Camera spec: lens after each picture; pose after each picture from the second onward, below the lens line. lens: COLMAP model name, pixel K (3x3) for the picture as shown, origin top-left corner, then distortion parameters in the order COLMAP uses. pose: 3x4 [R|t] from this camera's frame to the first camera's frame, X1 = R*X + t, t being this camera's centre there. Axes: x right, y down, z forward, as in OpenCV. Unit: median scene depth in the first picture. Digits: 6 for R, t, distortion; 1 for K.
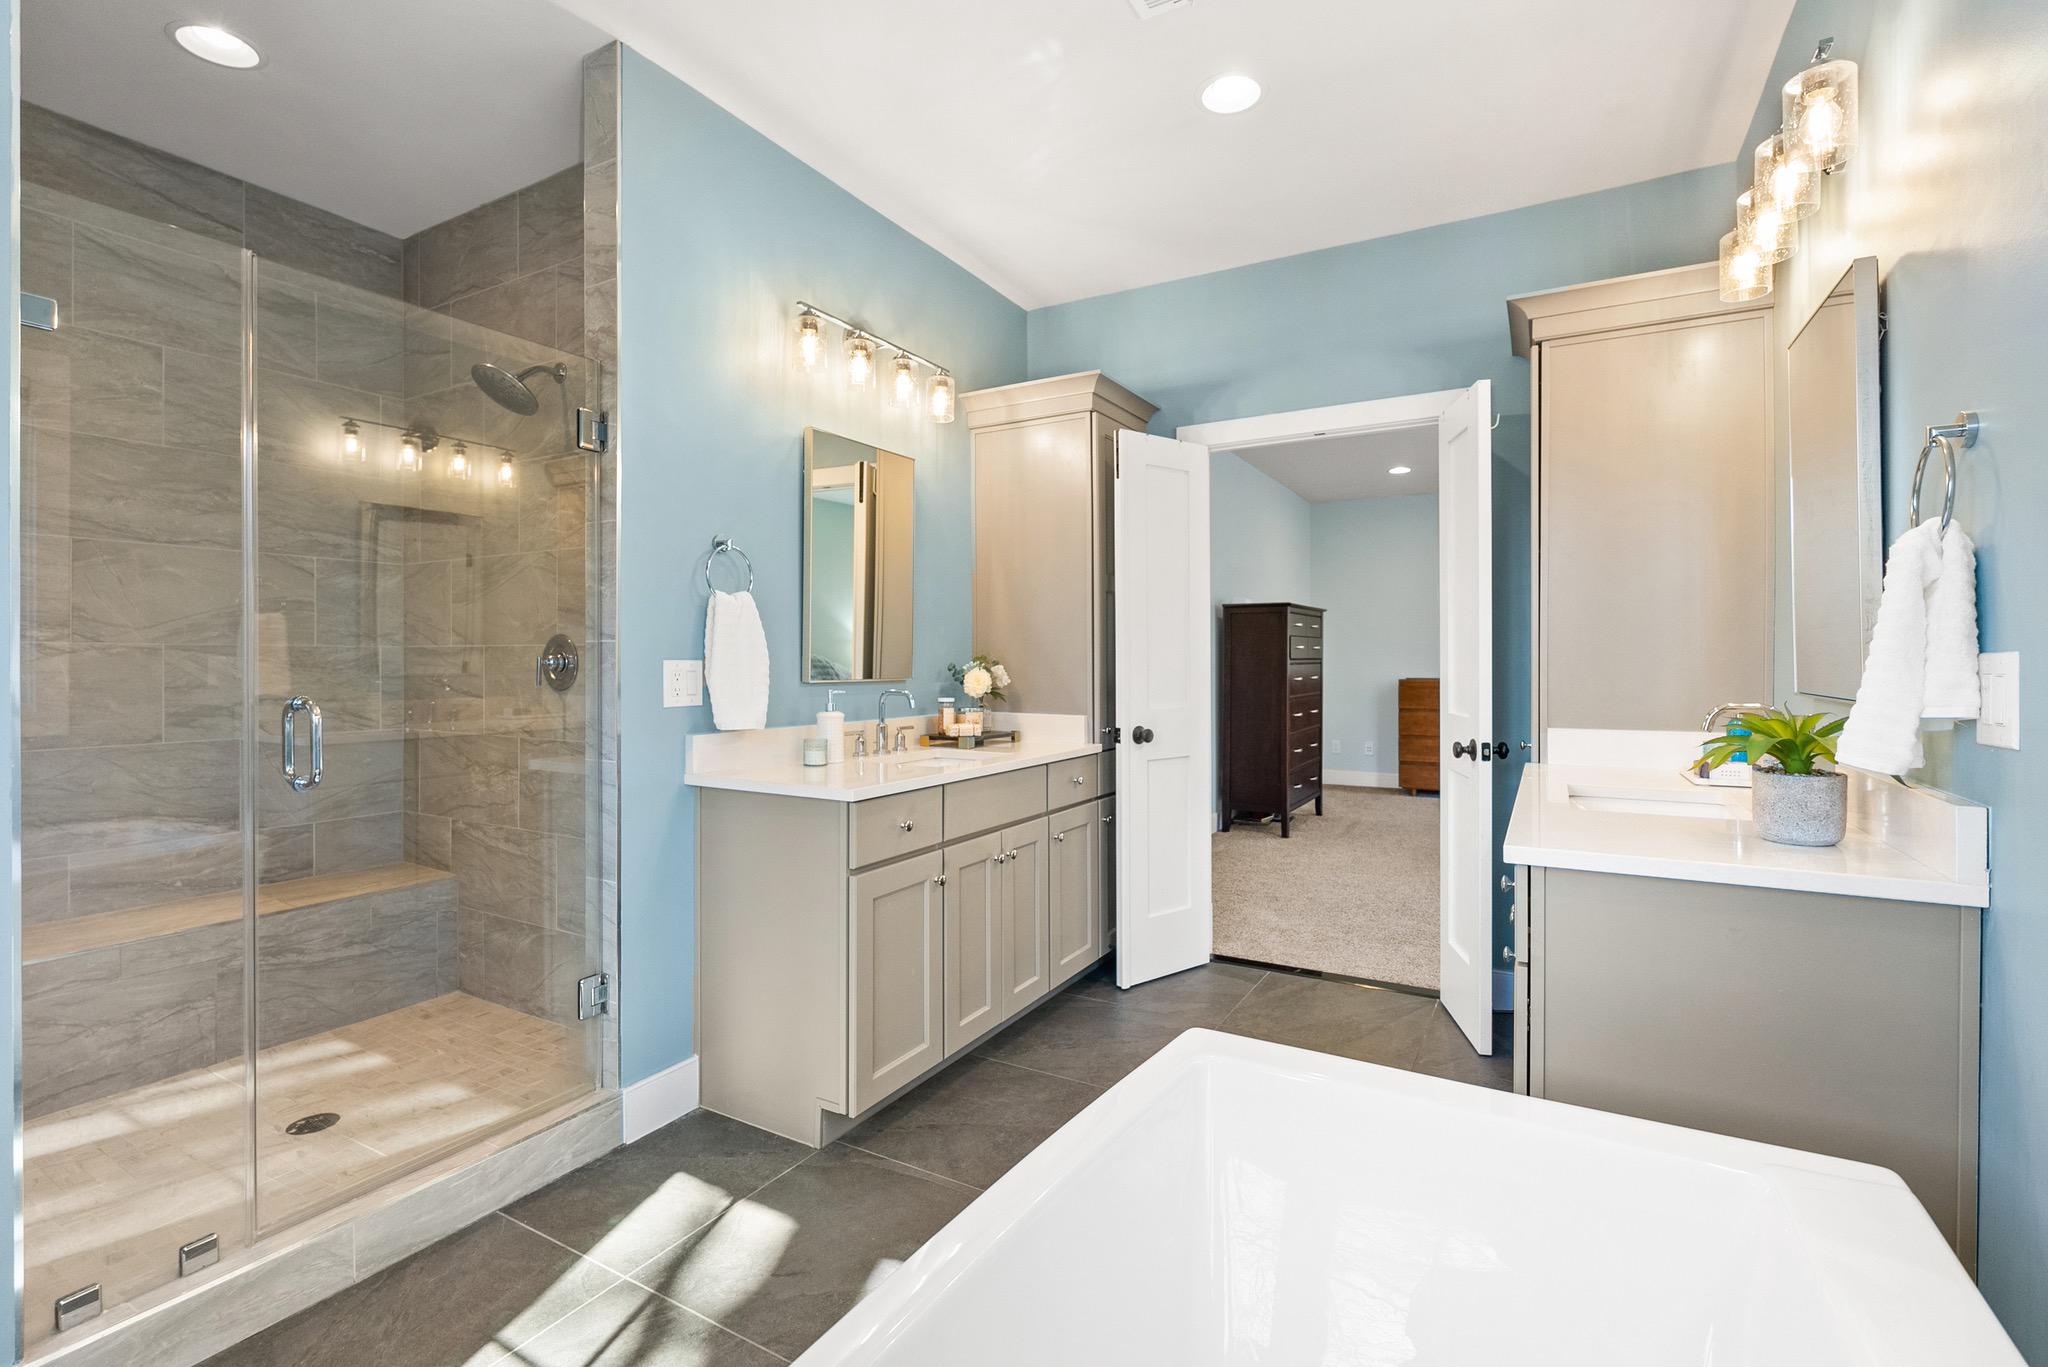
lens RADIAL K [[928.3, 0, 1028.8], [0, 928.3, 664.3], [0, 0, 1]] dist [0.000244, 0.000264]
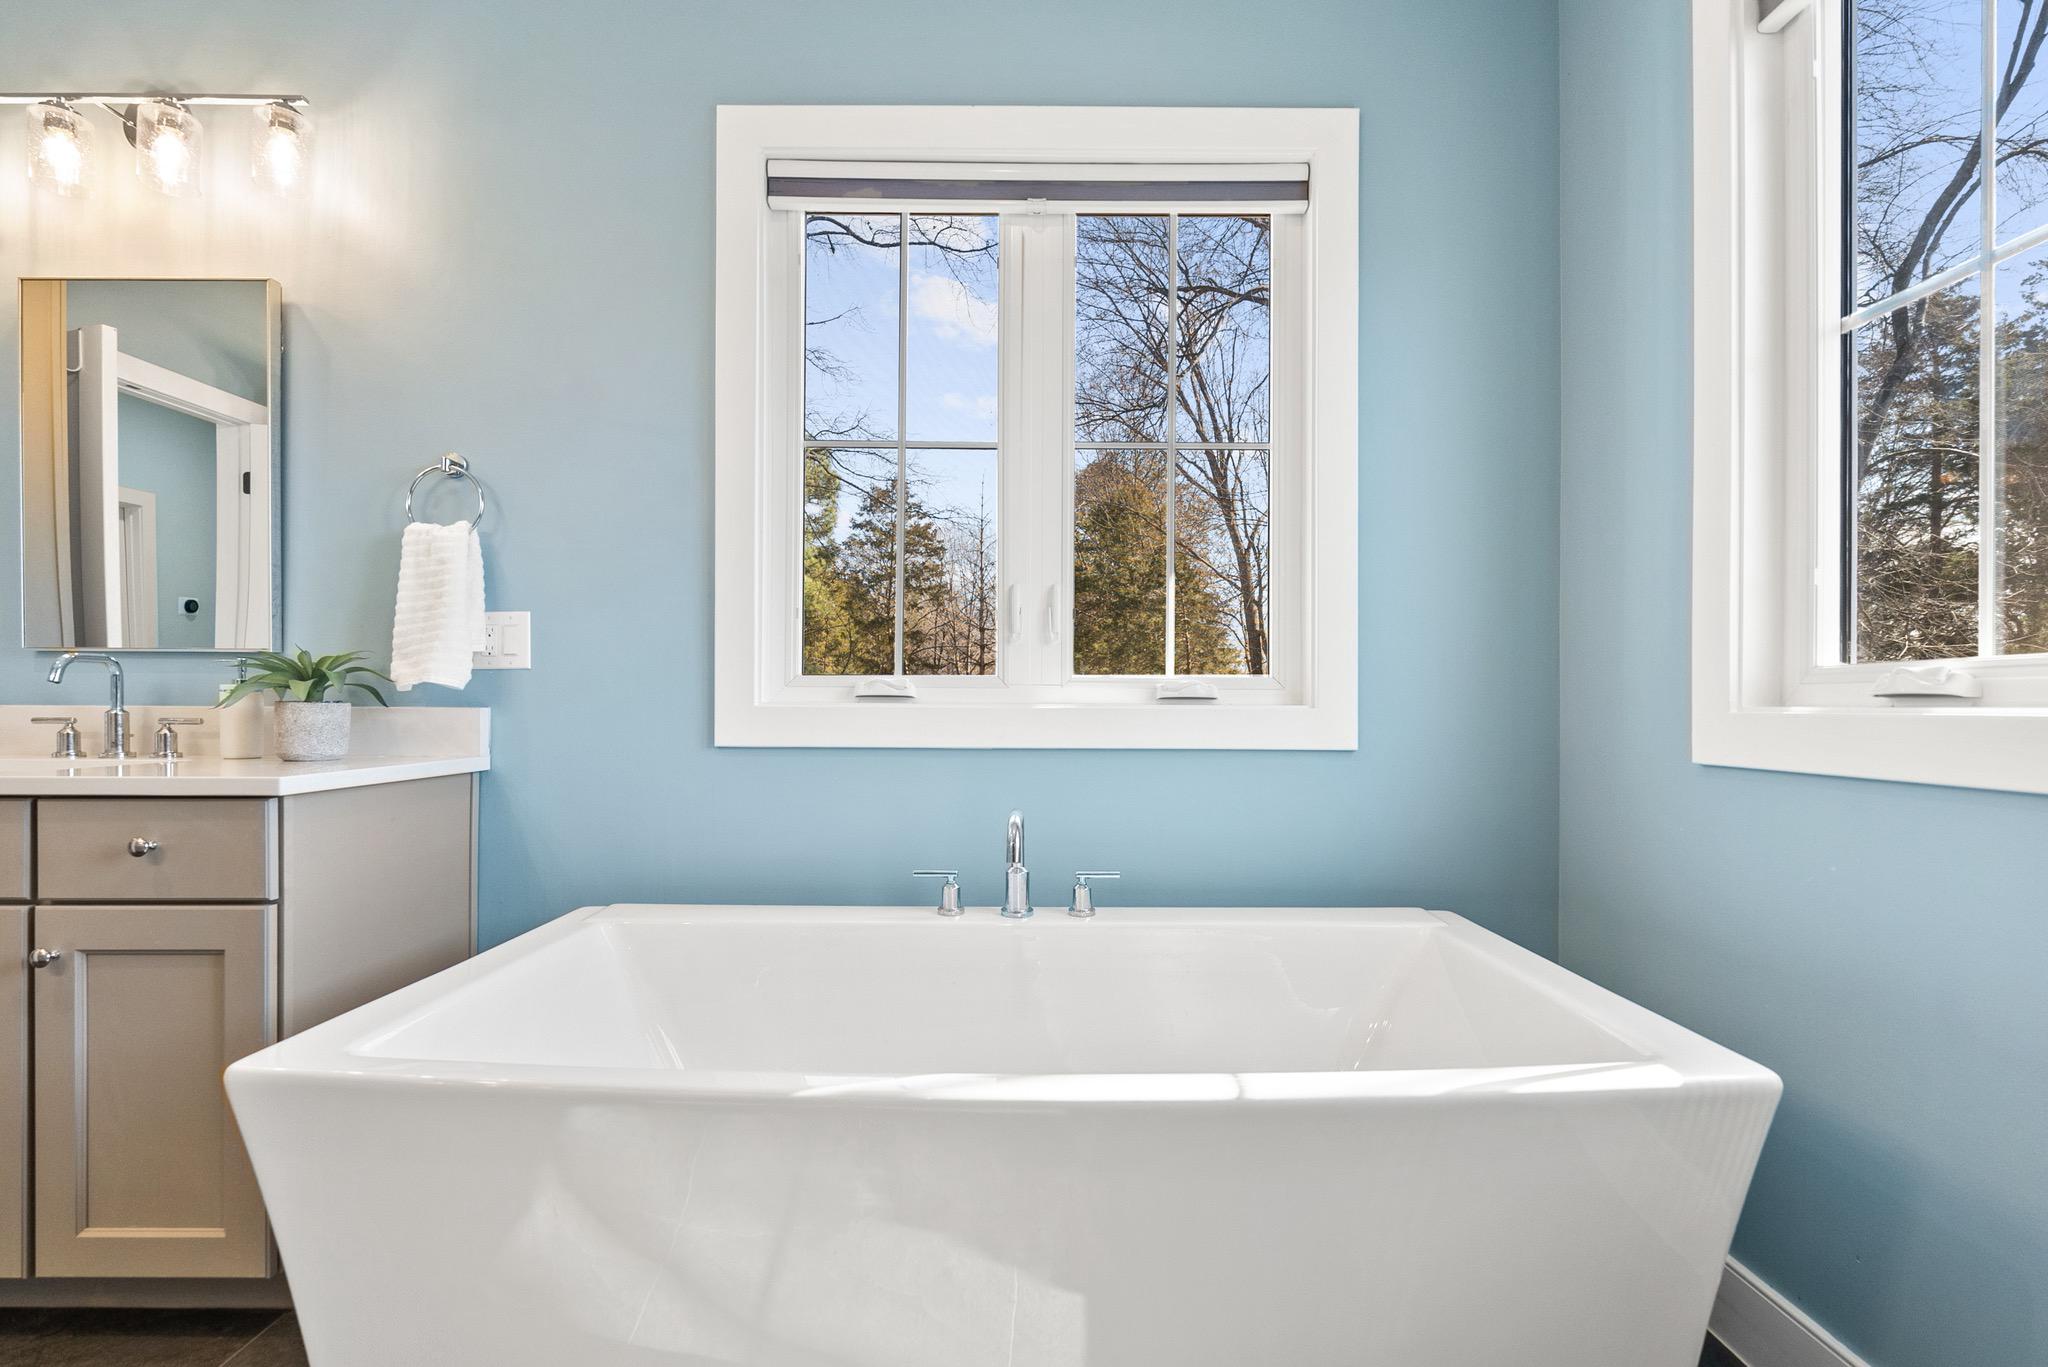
lens RADIAL K [[960.2, 0, 1035.1], [0, 960.2, 708.4], [0, 0, 1]] dist [-0.005111, -0.000235]
pose [[-0.492977, -0.006198, 0.870020, -0.326191], [-0.000523, 0.999977, 0.006827, 0.053033], [-0.870042, 0.002911, -0.492969, 0.368283]]
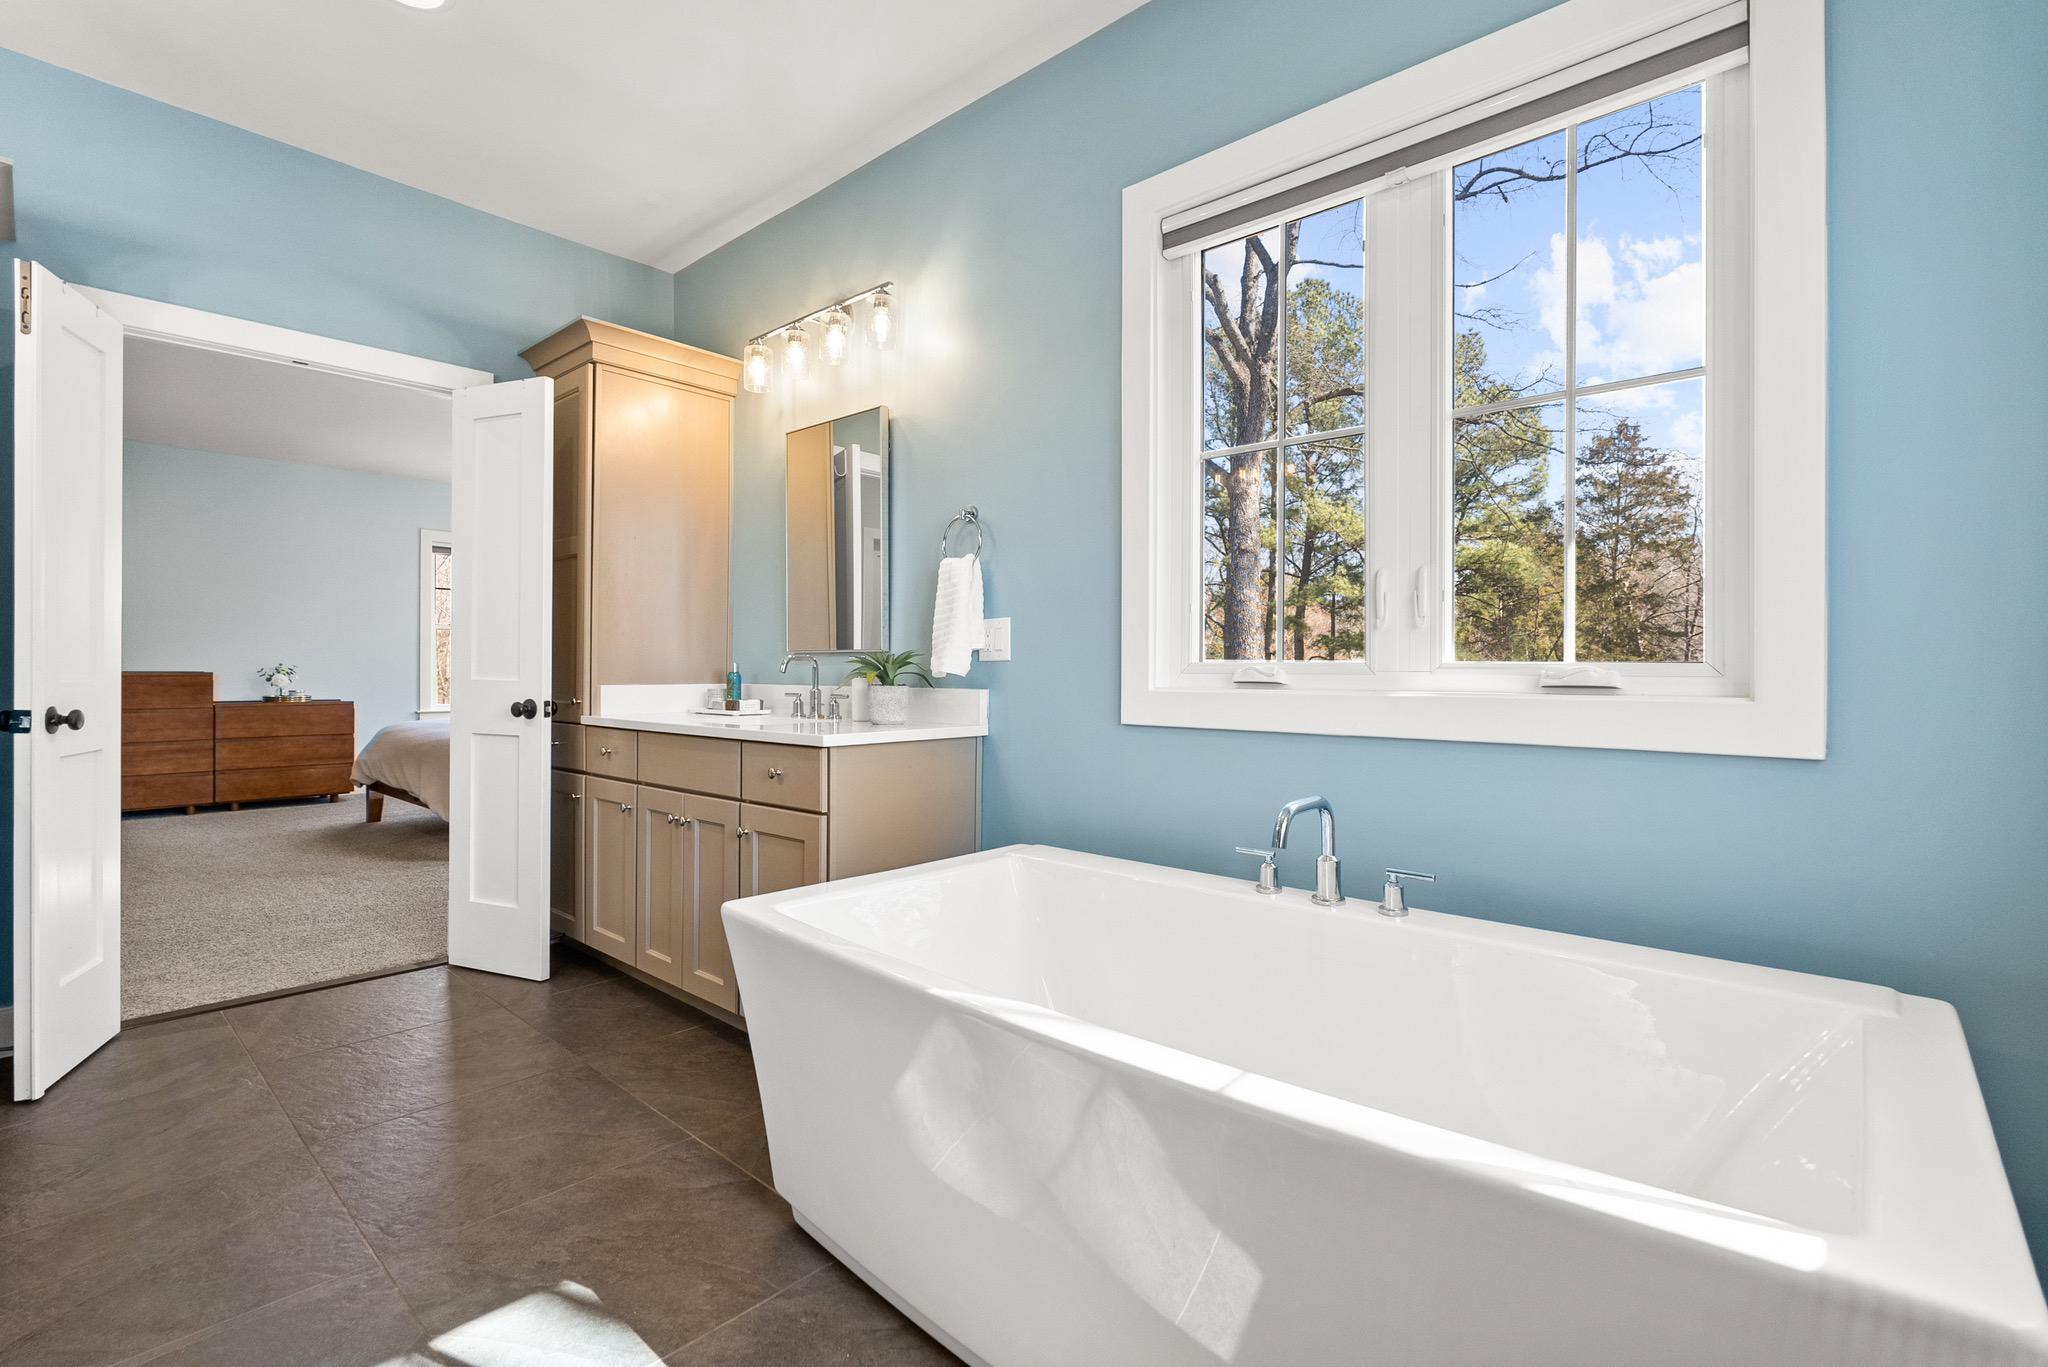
lens RADIAL K [[928.2, 0, 1028.3], [0, 928.2, 675.0], [0, 0, 1]] dist [-0.004259, -0.000625]
pose [[0.213641, -0.000403, 0.976912, -0.399616], [-0.000868, 0.999999, 0.000602, 0.043722], [-0.976912, -0.000976, 0.213641, 0.162666]]
